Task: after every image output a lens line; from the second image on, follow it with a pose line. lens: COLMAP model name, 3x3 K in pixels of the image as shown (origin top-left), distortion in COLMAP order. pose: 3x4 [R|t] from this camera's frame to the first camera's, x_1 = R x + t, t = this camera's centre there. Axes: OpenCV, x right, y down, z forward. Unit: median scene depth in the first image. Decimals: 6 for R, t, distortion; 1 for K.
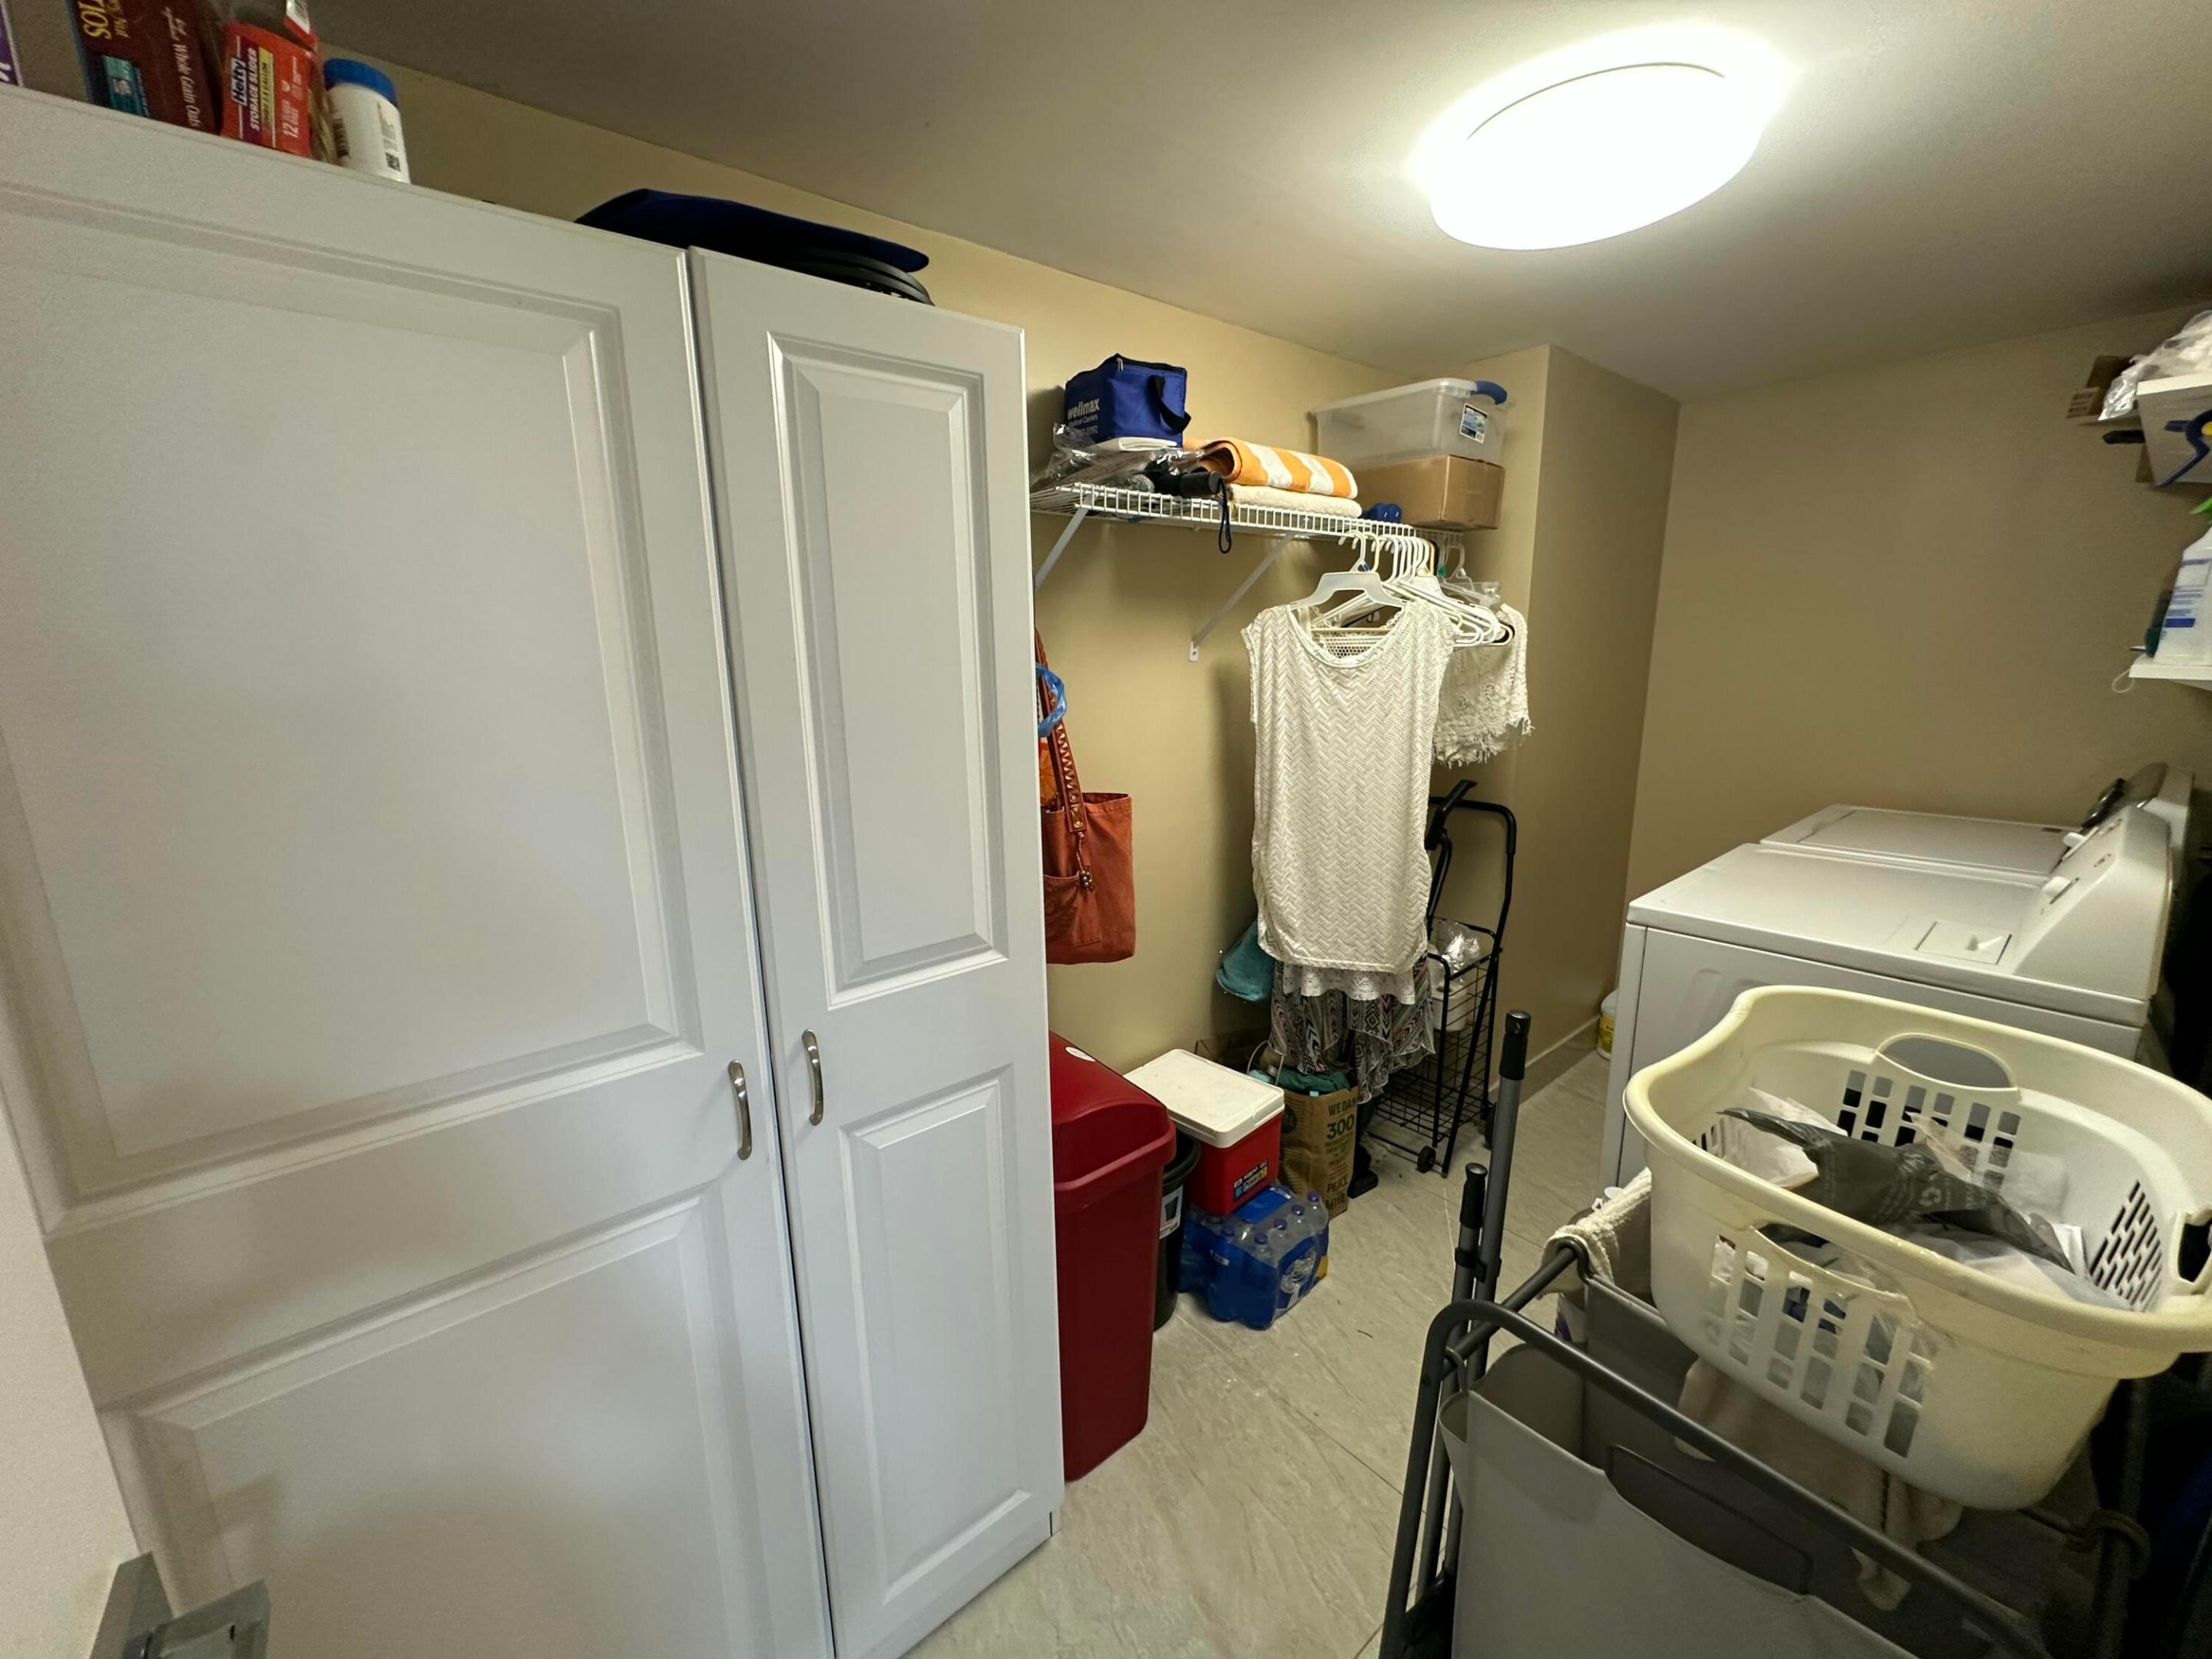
lens RADIAL K [[884.1, 0, 1104.1], [0, 884.1, 833.4], [0, 0, 1]] dist [-0.002319, 0.000445]
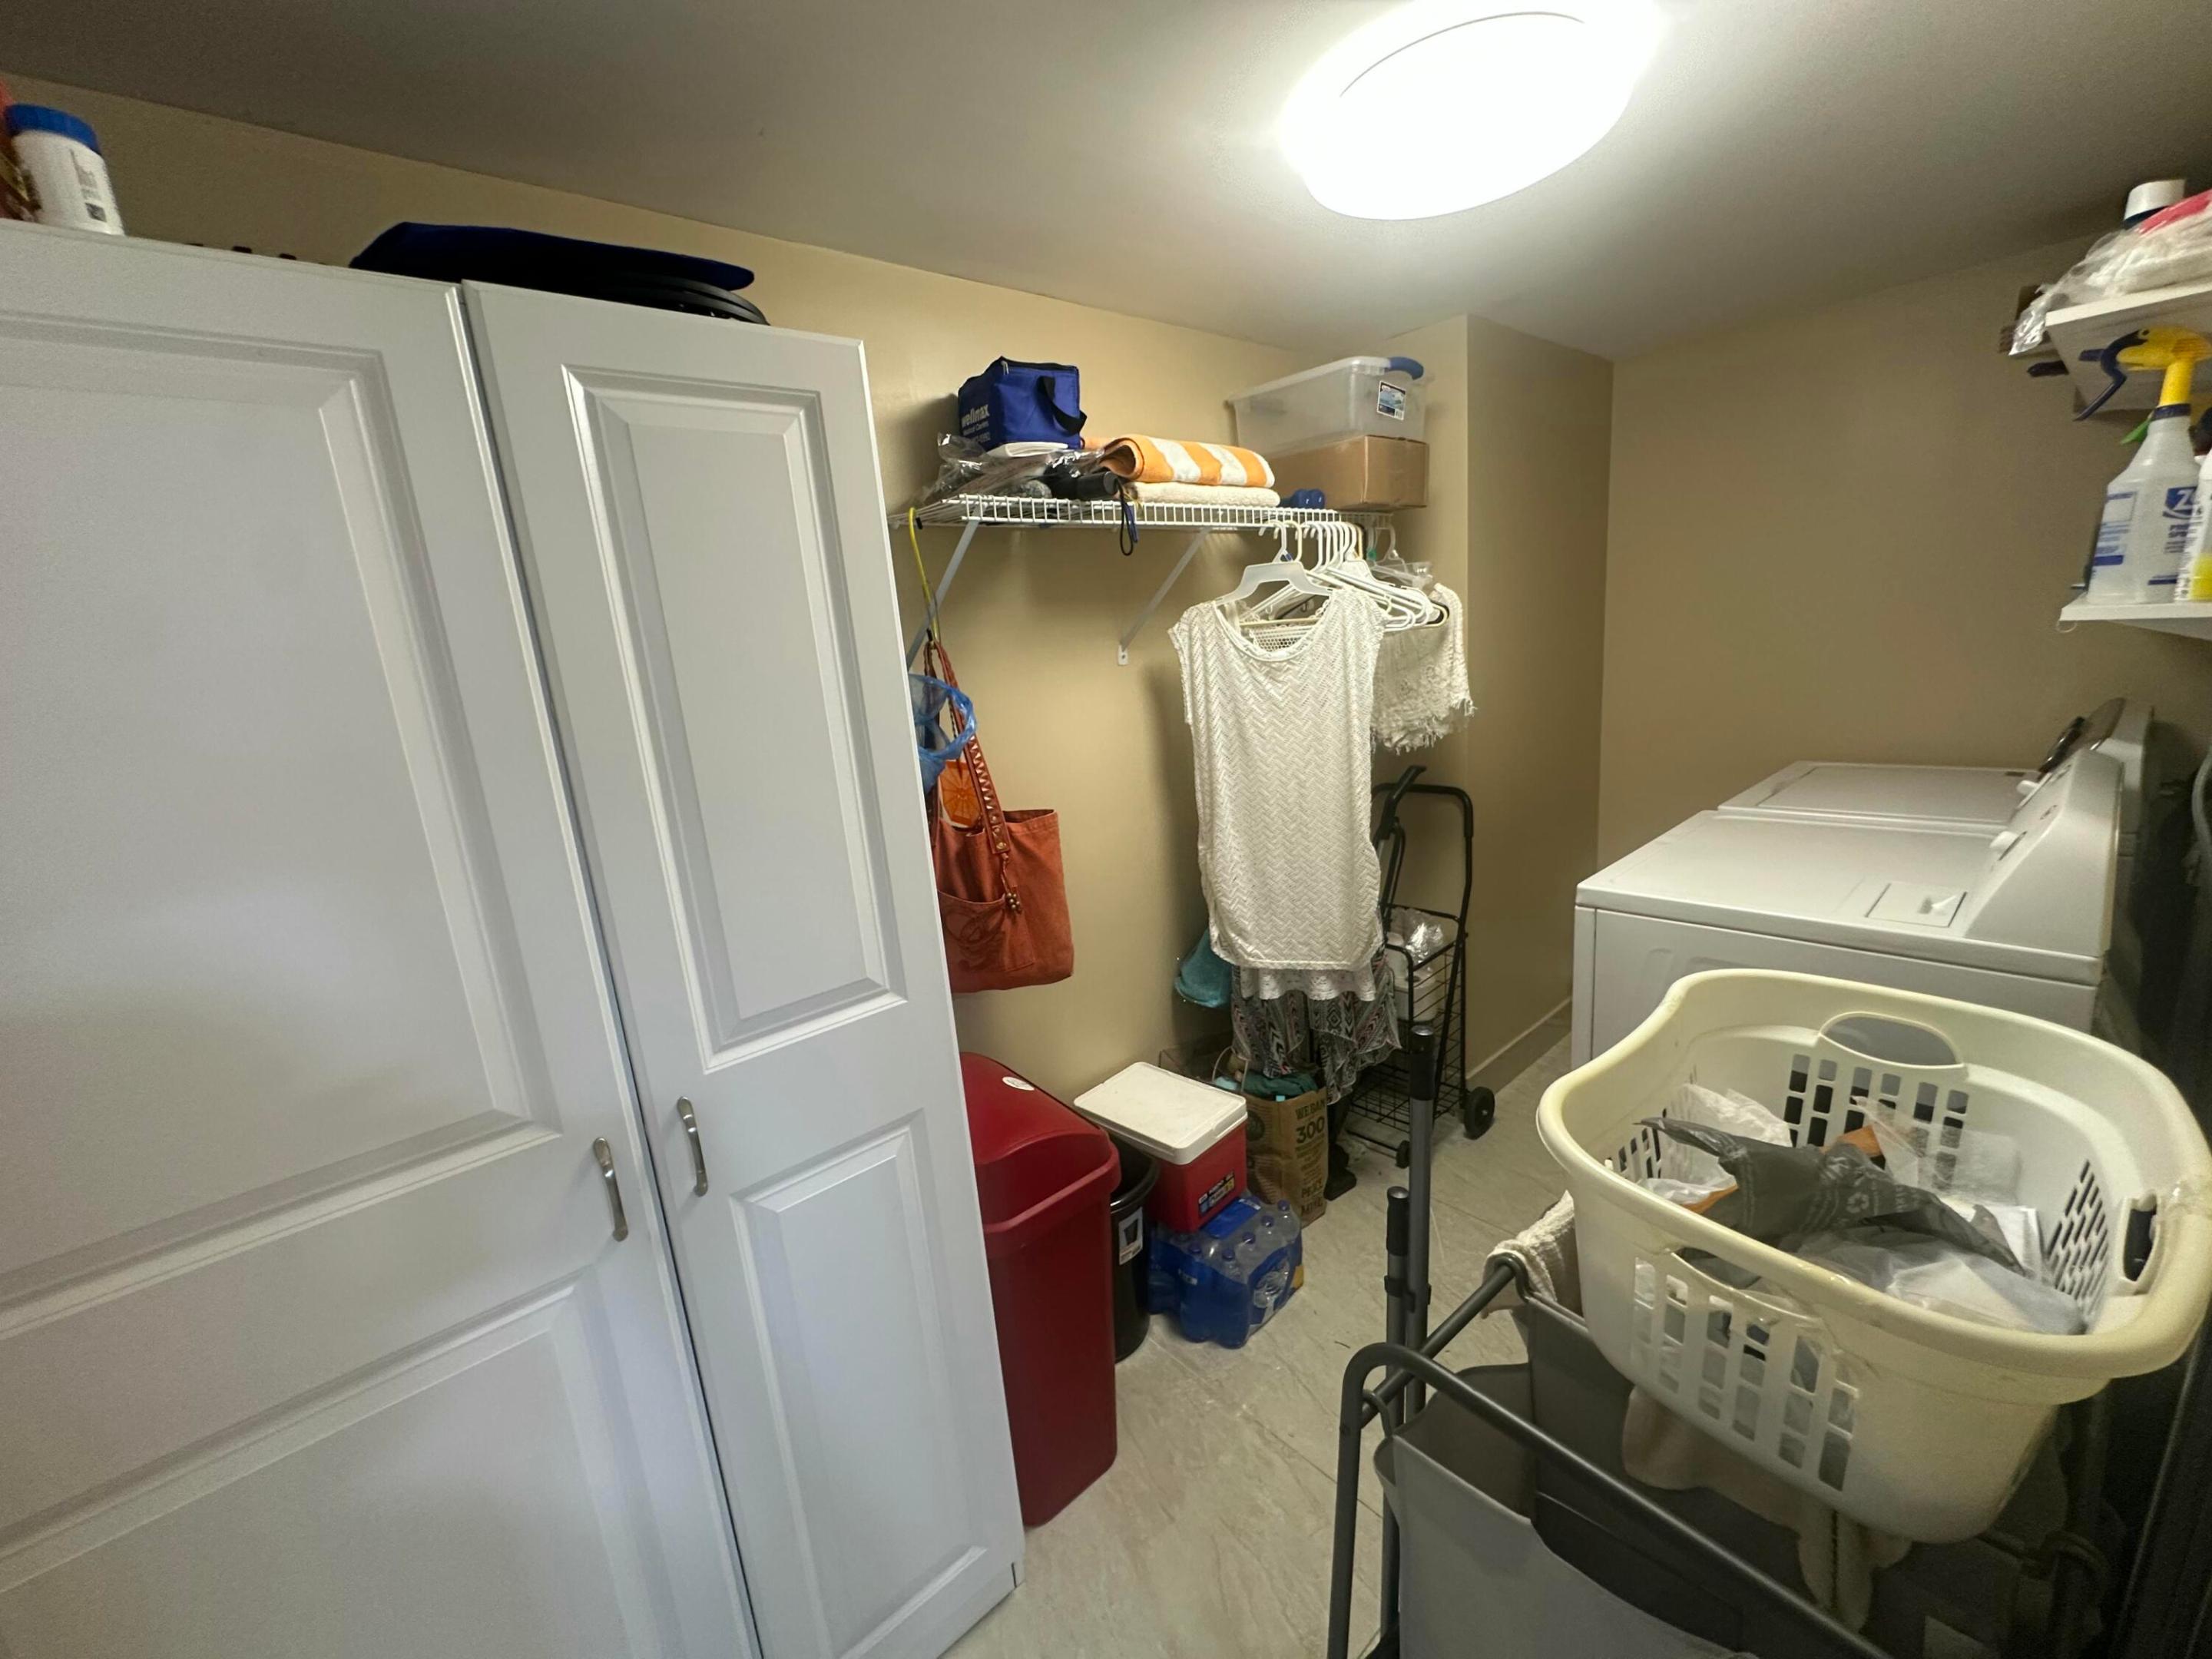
lens RADIAL K [[884.1, 0, 1104.7], [0, 884.1, 831.5], [0, 0, 1]] dist [-0.002319, 0.000445]
pose [[0.997414, -0.071832, 0.002206, 0.094063], [0.071829, 0.997416, 0.001709, -0.021609], [-0.002323, -0.001546, 0.999996, 0.038141]]
